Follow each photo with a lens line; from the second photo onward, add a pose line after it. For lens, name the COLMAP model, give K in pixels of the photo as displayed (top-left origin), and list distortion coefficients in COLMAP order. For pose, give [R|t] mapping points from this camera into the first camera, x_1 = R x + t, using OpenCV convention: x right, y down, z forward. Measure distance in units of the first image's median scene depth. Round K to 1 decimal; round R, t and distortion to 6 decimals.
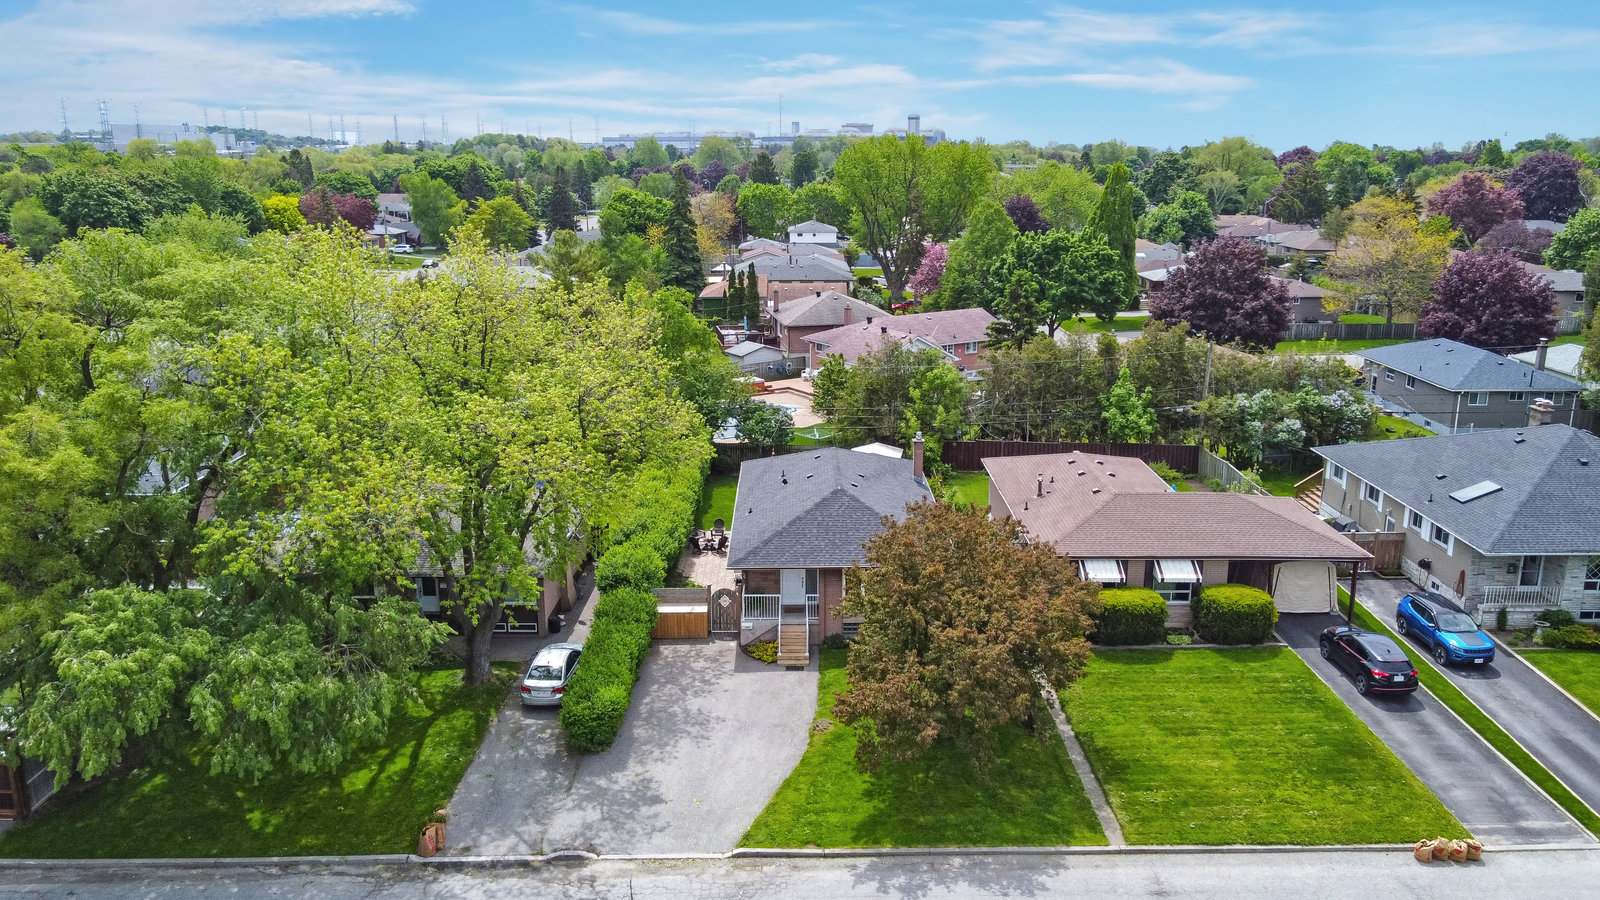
lens RADIAL K [[1219.4, 0, 806.4], [0, 1219.4, 449.6], [0, 0, 1]] dist [0.011861, 0.020211]
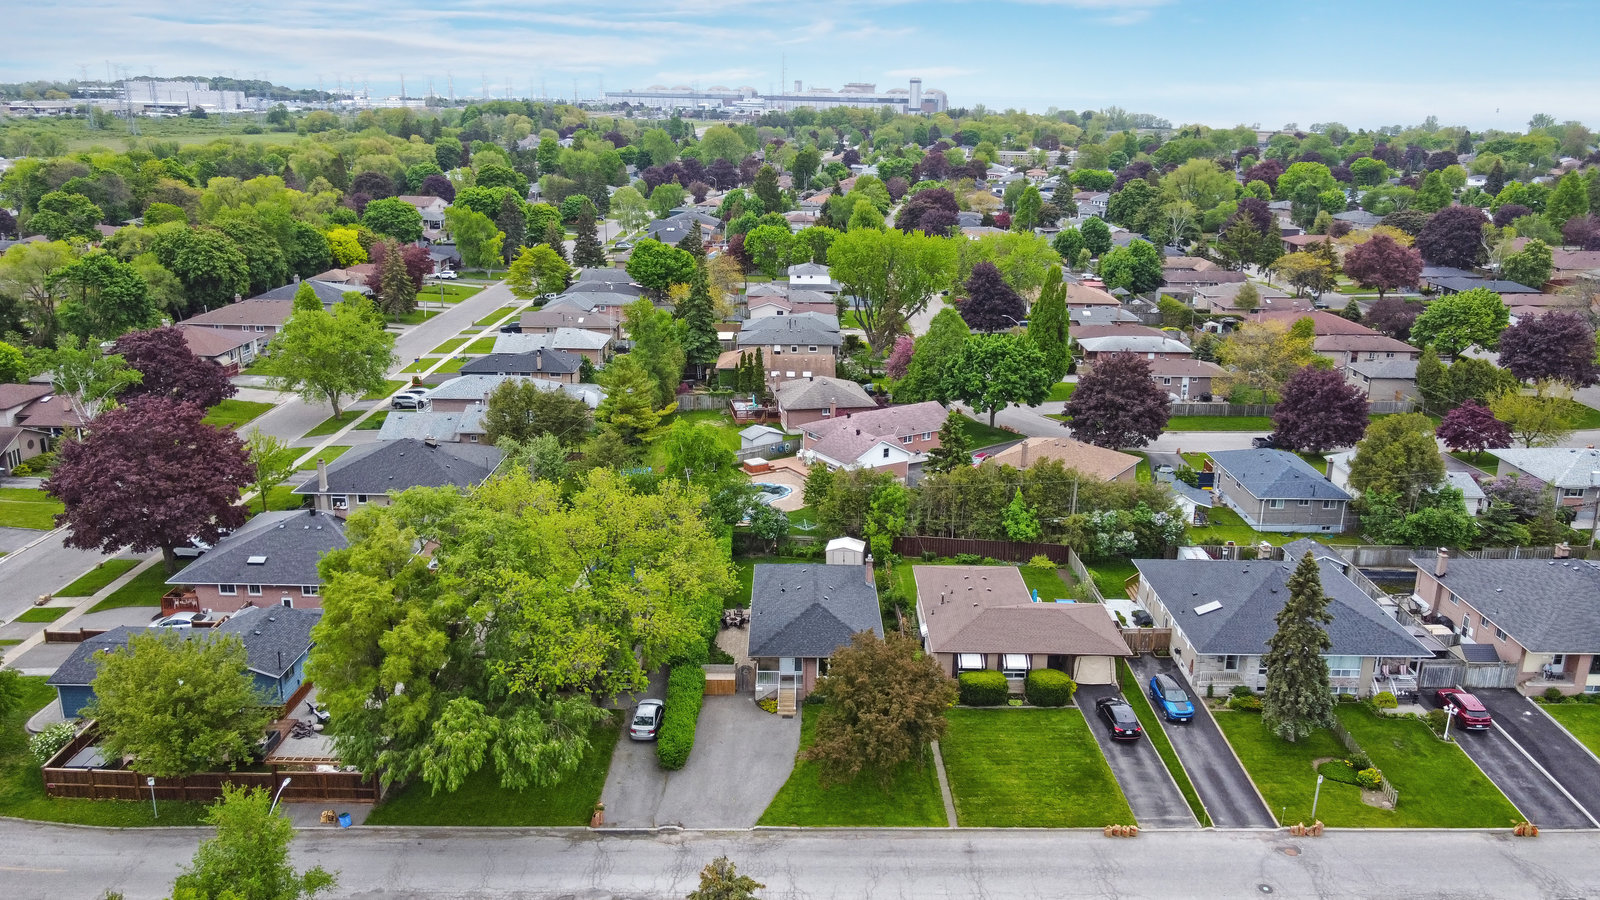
lens RADIAL K [[1219.4, 0, 808.4], [0, 1219.4, 455.7], [0, 0, 1]] dist [0.011861, 0.020211]
pose [[0.999885, 0.014649, 0.003876, 0.007412], [-0.014810, 0.998871, 0.045144, -0.255131], [-0.003210, -0.045196, 0.998973, -0.664431]]
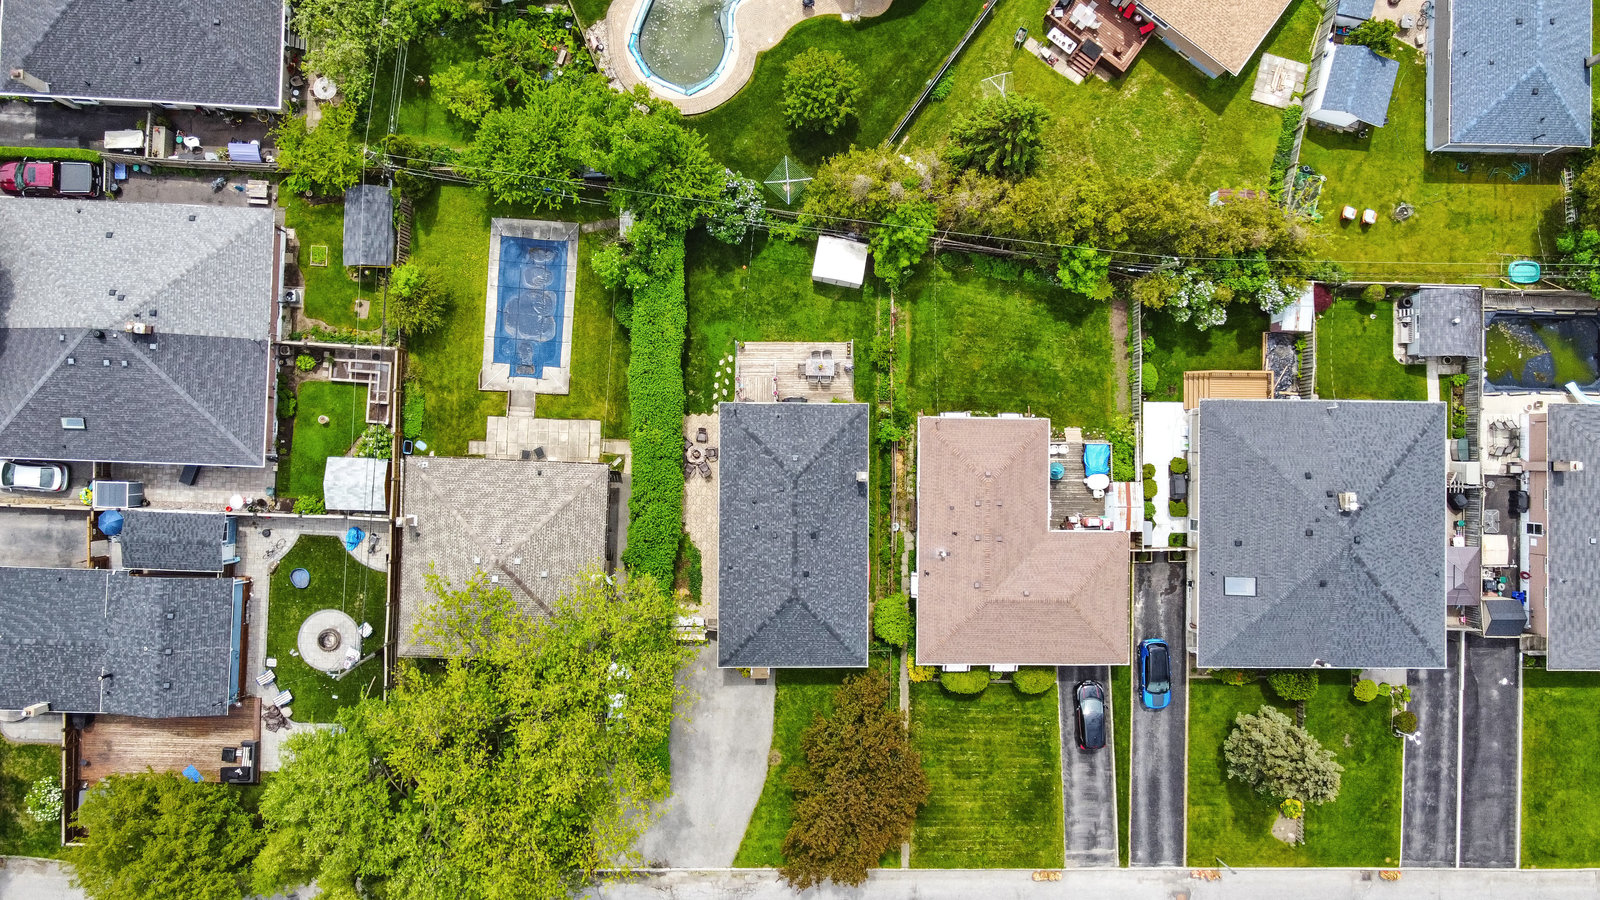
lens RADIAL K [[1219.4, 0, 810.3], [0, 1219.4, 438.3], [0, 0, 1]] dist [0.011861, 0.020211]
pose [[0.998590, 0.018052, 0.049921, -0.030712], [-0.052880, 0.255712, 0.965306, -1.487388], [0.004660, -0.966585, 0.256306, 0.876845]]
